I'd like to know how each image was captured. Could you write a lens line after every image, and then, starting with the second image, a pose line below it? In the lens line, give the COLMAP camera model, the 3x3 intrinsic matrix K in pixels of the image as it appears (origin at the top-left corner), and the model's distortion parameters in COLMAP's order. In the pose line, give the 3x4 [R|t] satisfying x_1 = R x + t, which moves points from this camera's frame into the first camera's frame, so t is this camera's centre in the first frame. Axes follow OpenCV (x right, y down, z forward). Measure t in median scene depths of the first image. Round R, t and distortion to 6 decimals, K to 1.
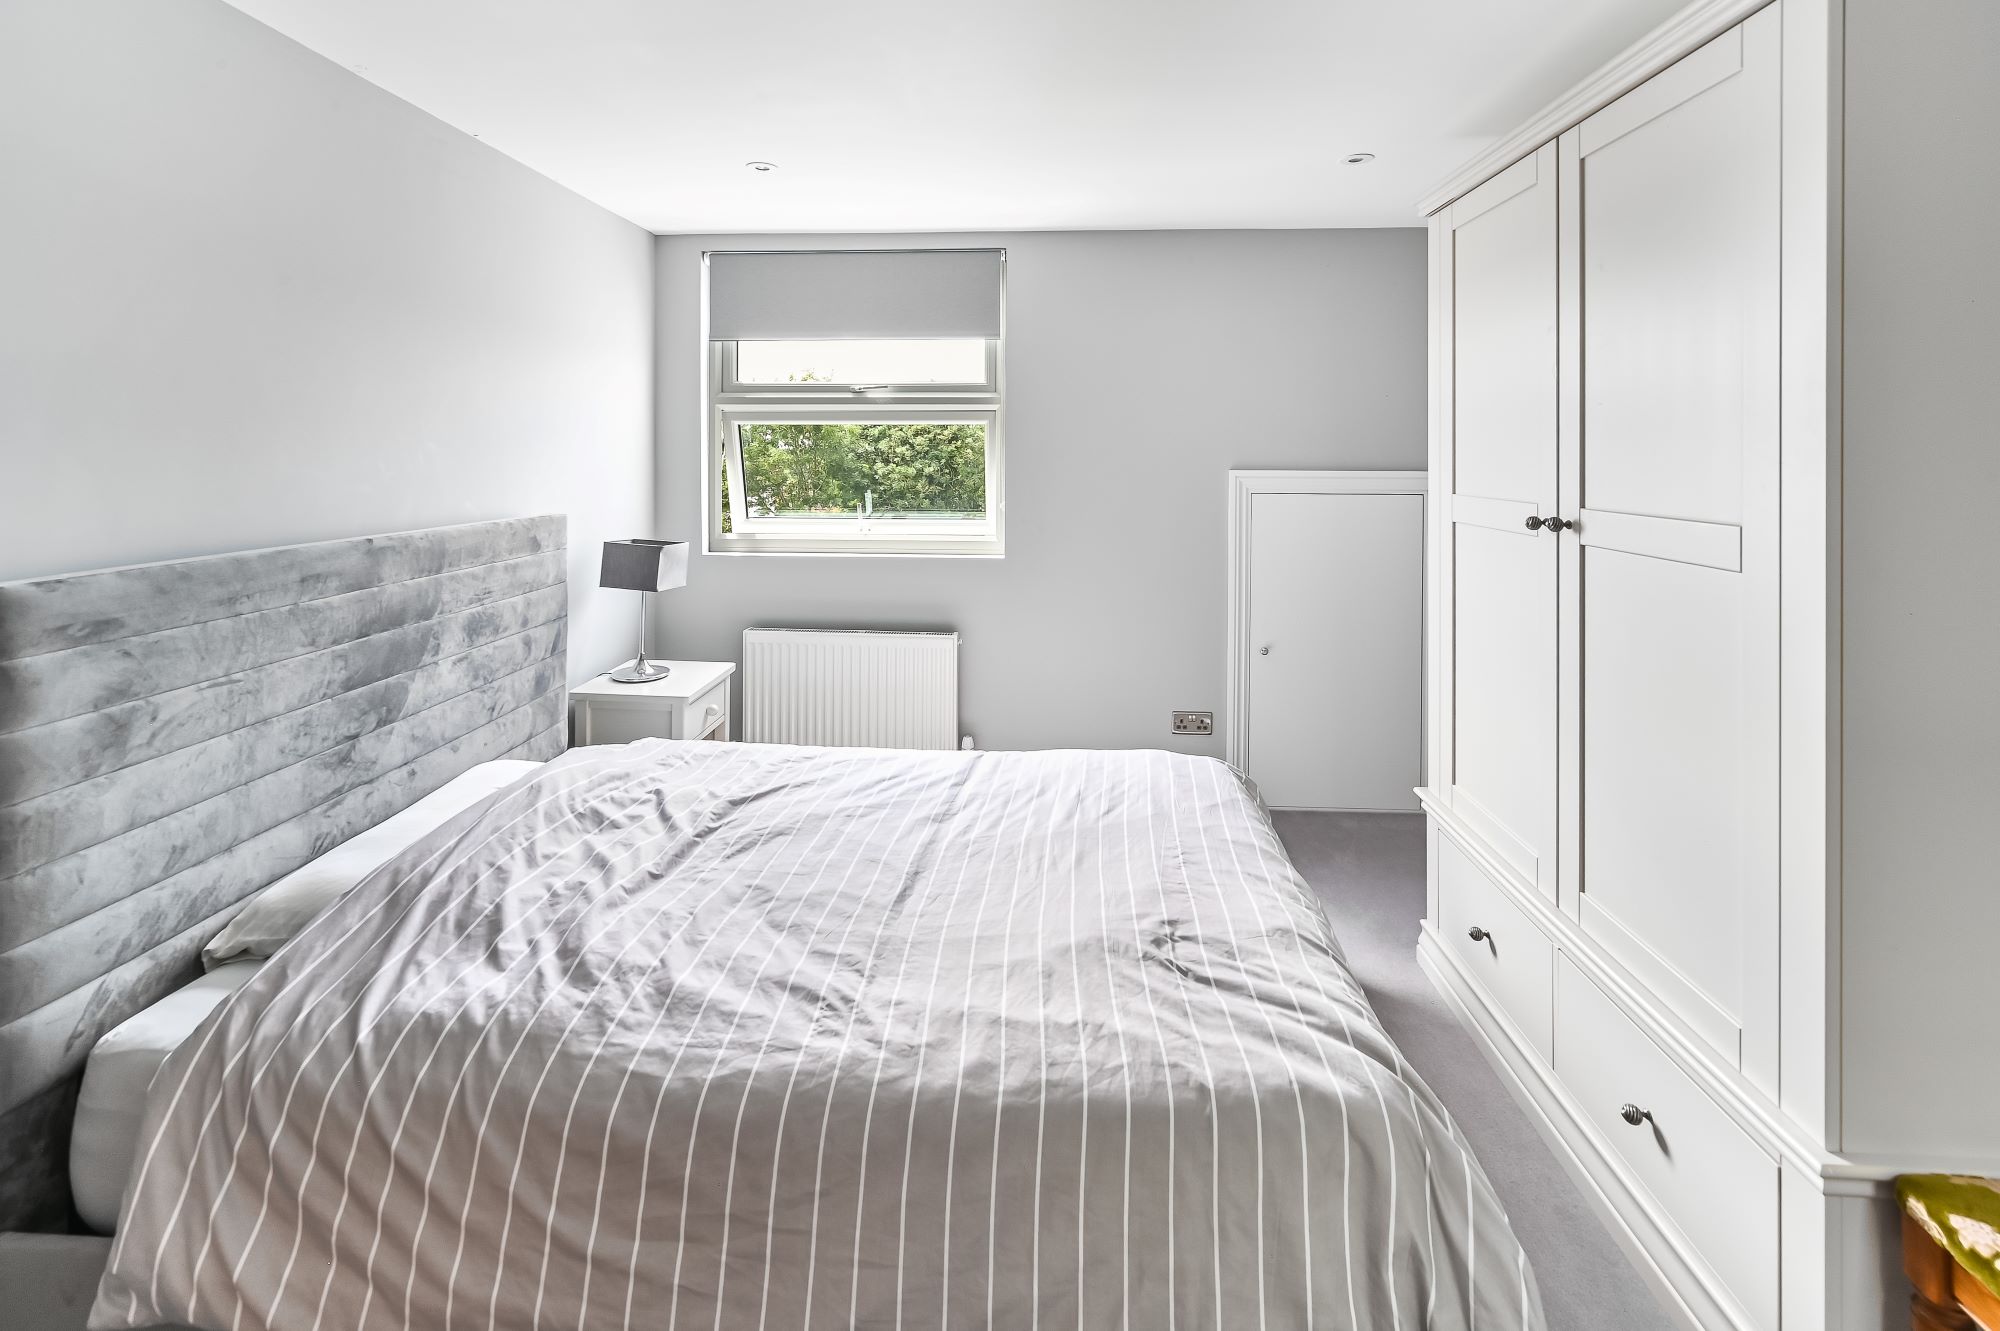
lens RADIAL K [[868.0, 0, 1002.3], [0, 868.0, 446.5], [0, 0, 1]] dist [-0.000192, 0.000127]
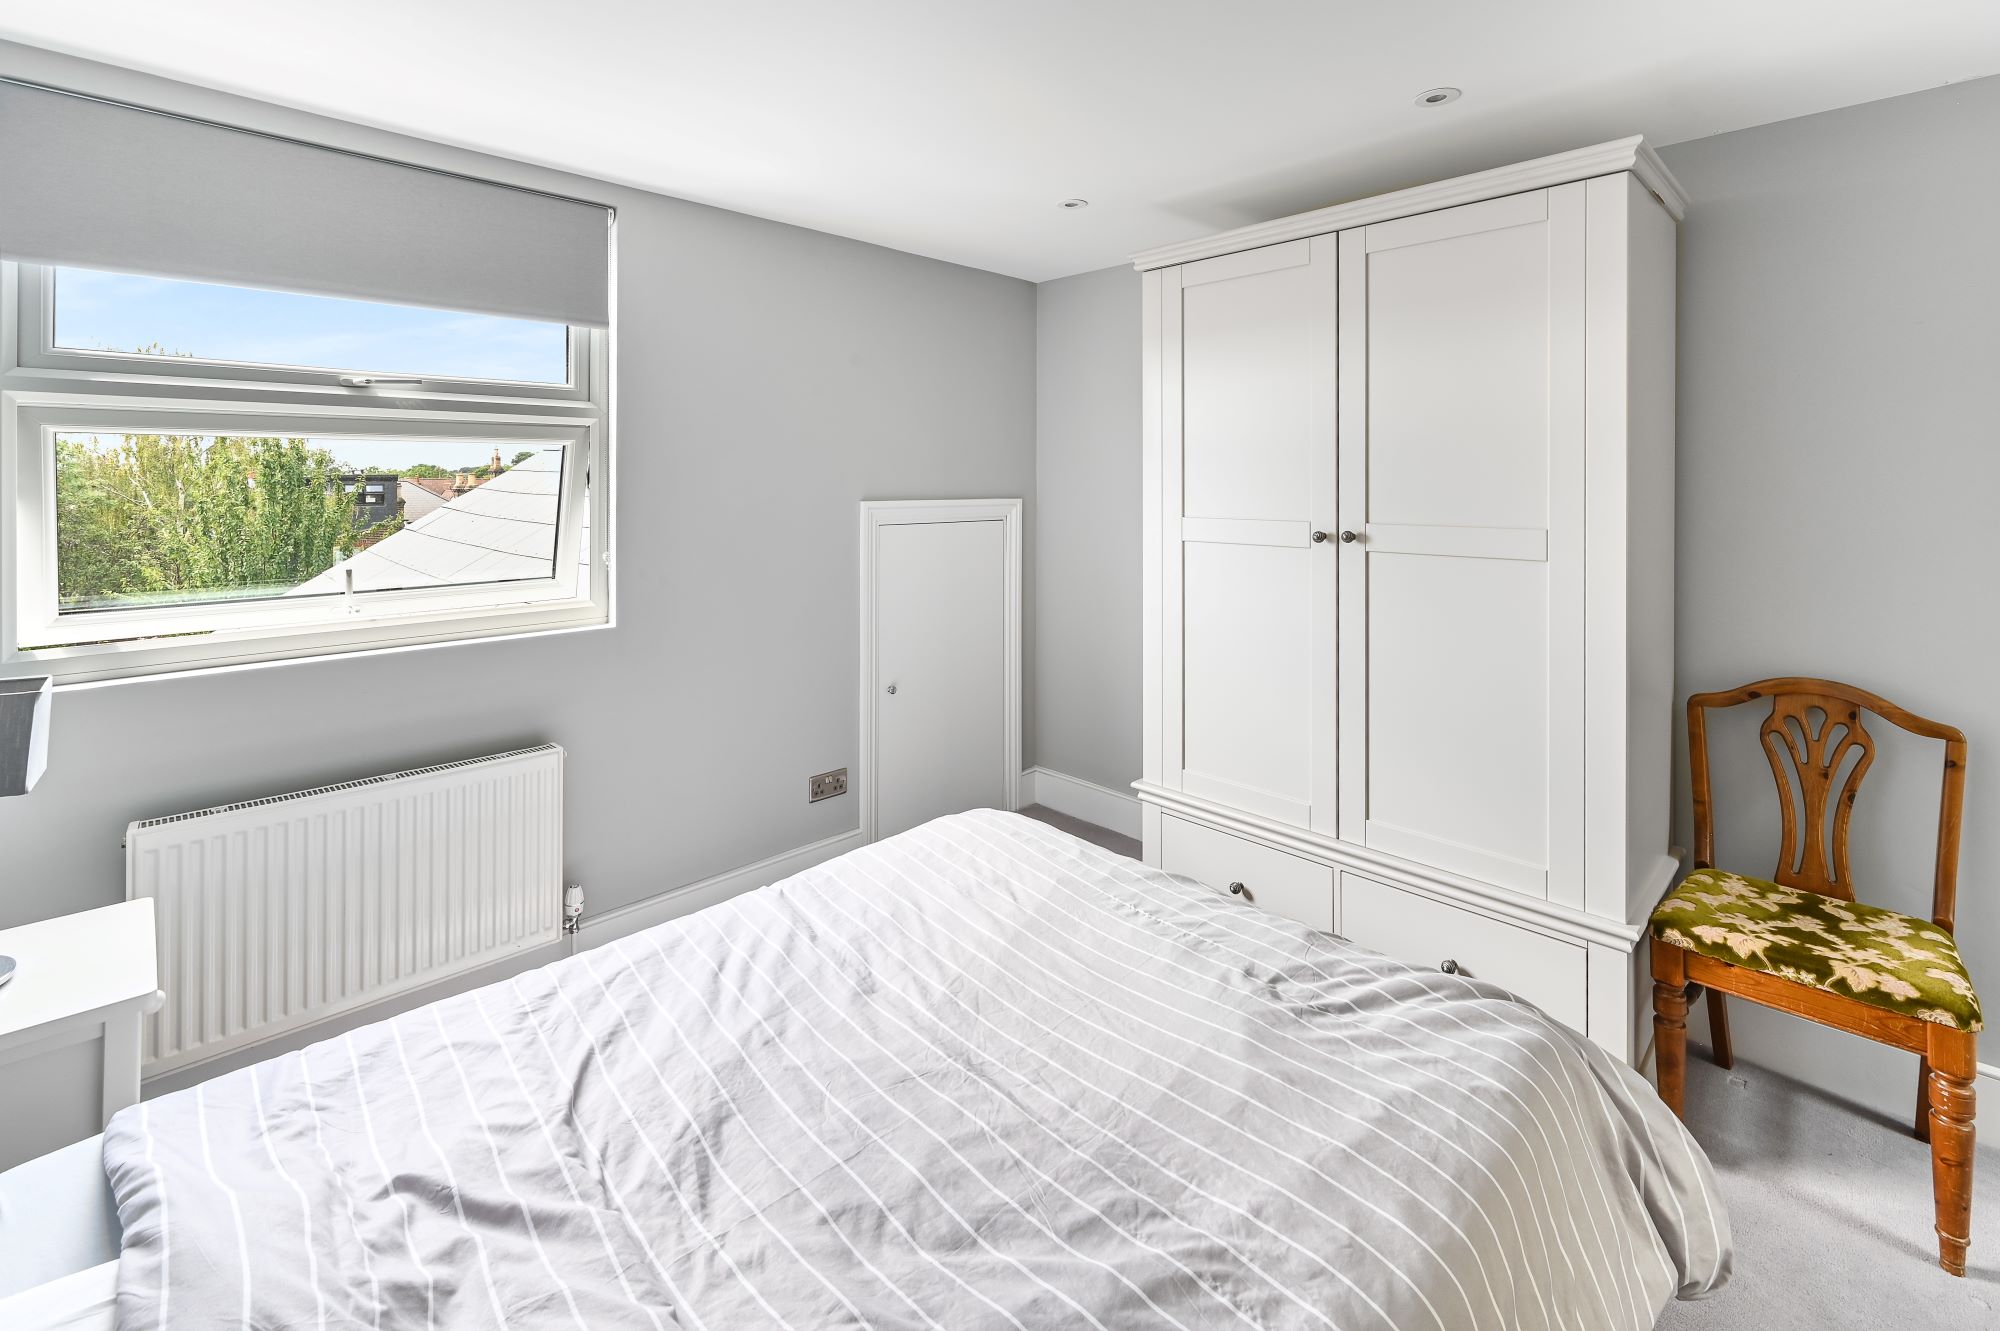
lens RADIAL K [[877.9, 0, 1002.6], [0, 877.9, 478.1], [0, 0, 1]] dist [0.001453, 0.000627]
pose [[0.672654, -0.001464, 0.739955, -0.804346], [0.000396, 0.999999, 0.001618, 0.001582], [-0.739957, -0.000796, 0.672654, 0.628095]]
